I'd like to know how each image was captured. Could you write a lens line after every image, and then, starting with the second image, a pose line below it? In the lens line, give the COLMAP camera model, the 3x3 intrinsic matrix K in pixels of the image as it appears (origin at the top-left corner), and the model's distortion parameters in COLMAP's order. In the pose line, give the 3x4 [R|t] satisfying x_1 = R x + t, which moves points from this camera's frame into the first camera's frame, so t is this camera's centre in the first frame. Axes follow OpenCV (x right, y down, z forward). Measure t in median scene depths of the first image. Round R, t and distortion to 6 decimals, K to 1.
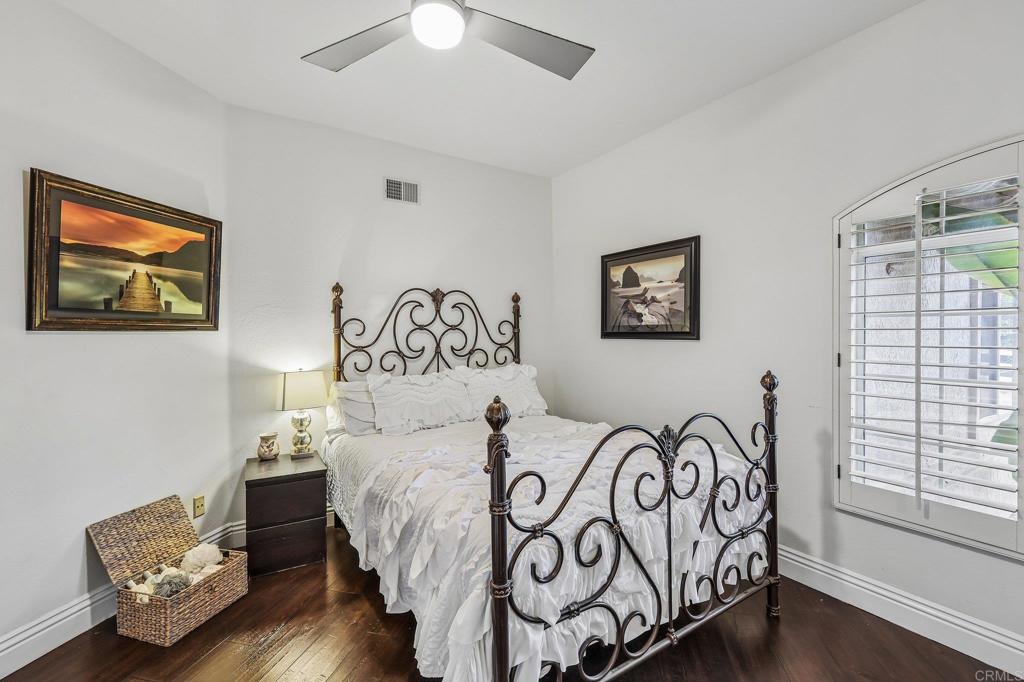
lens RADIAL K [[445.9, 0, 512.2], [0, 445.9, 335.7], [0, 0, 1]] dist [-0.009151, 0.000261]
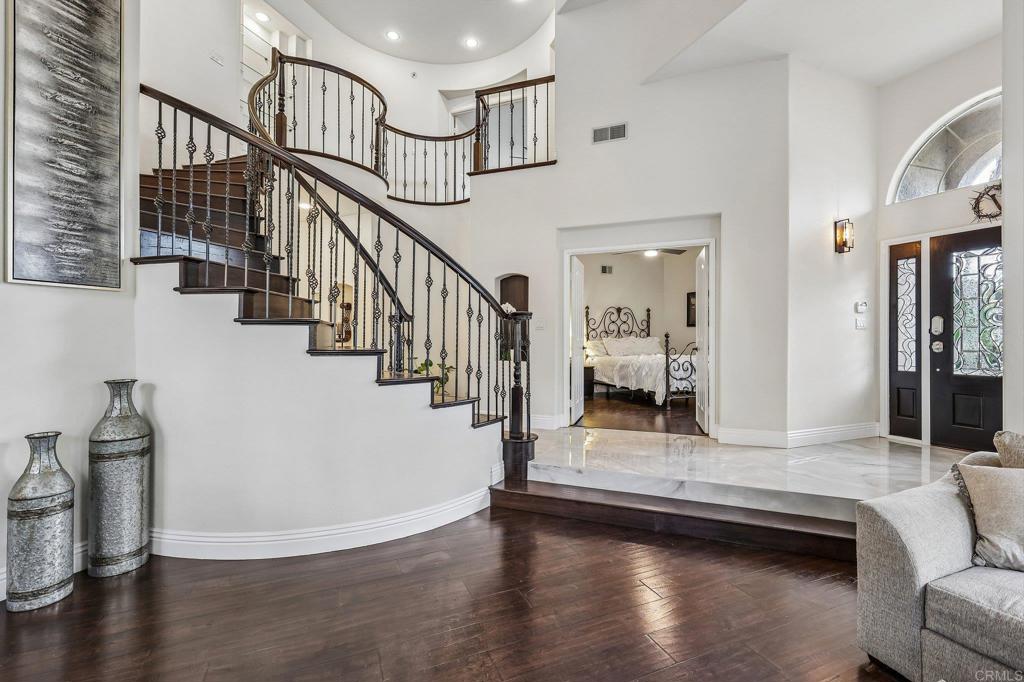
lens RADIAL K [[445.9, 0, 511.7], [0, 445.9, 342.4], [0, 0, 1]] dist [-0.009151, 0.000261]
pose [[0.987411, 0.007283, -0.158010, -0.383753], [-0.007050, 0.999973, 0.002033, 0.100172], [0.158020, -0.000894, 0.987435, -1.679613]]
